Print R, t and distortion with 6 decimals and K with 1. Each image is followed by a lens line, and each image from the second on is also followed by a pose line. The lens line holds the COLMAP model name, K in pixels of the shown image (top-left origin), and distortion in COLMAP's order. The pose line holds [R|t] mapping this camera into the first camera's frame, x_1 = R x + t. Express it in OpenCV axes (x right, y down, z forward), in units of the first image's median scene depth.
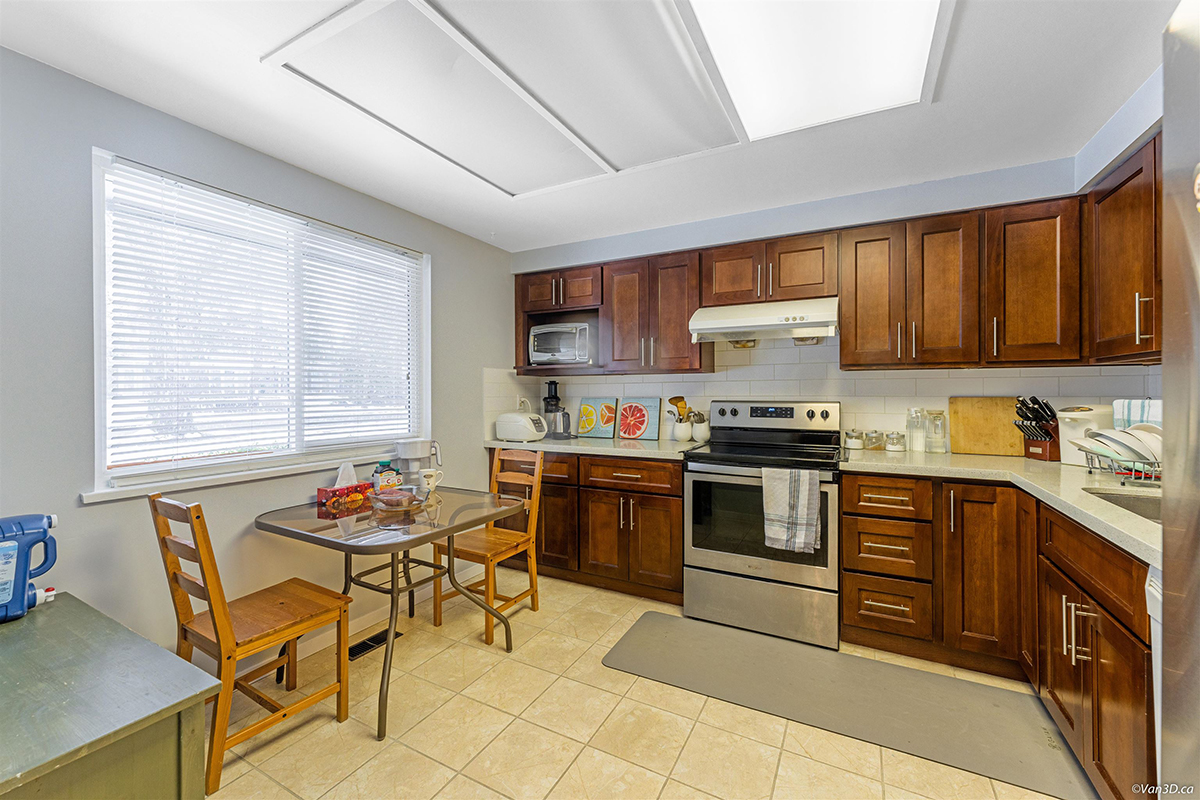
lens RADIAL K [[488.5, 0, 594.4], [0, 488.5, 395.2], [0, 0, 1]] dist [0.002433, 0.000014]
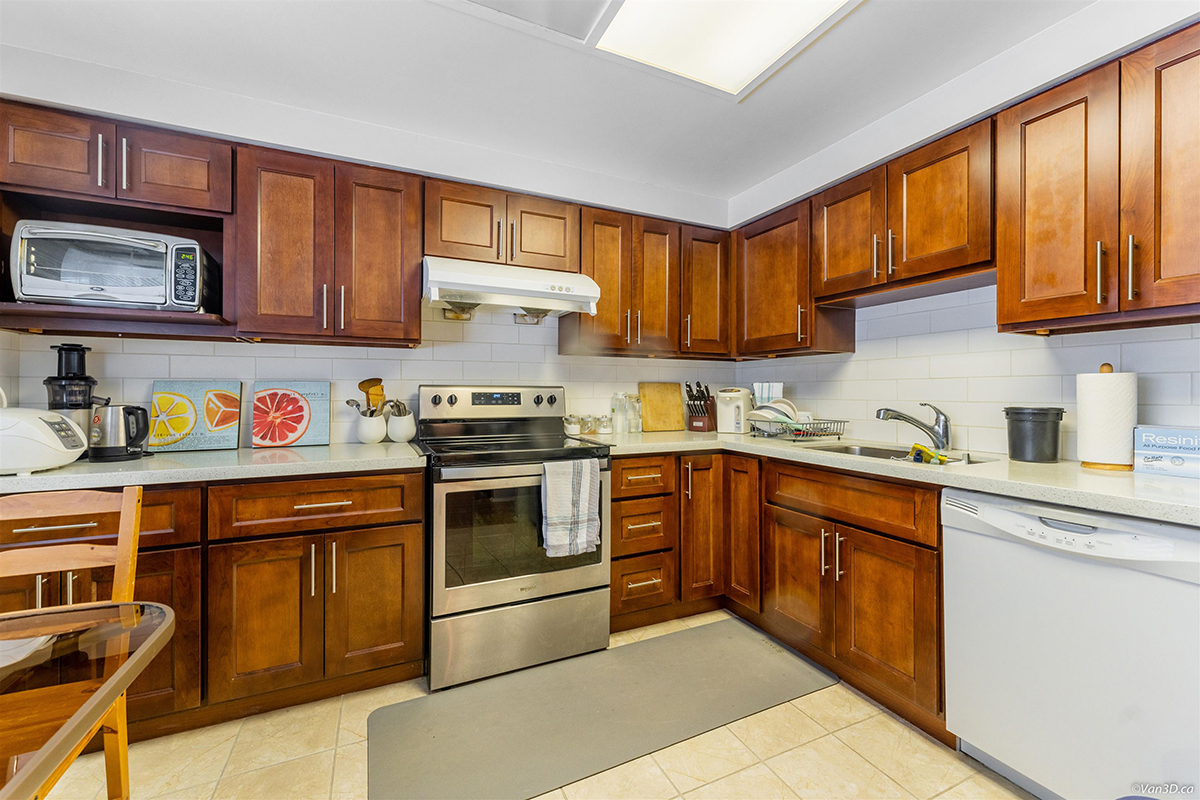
lens RADIAL K [[488.5, 0, 603.0], [0, 488.5, 392.1], [0, 0, 1]] dist [0.002433, 0.000014]
pose [[0.592432, 0.002770, 0.805616, -0.219149], [0.001208, 0.999990, -0.004327, 0.028745], [-0.805620, 0.003537, 0.592423, 0.371542]]
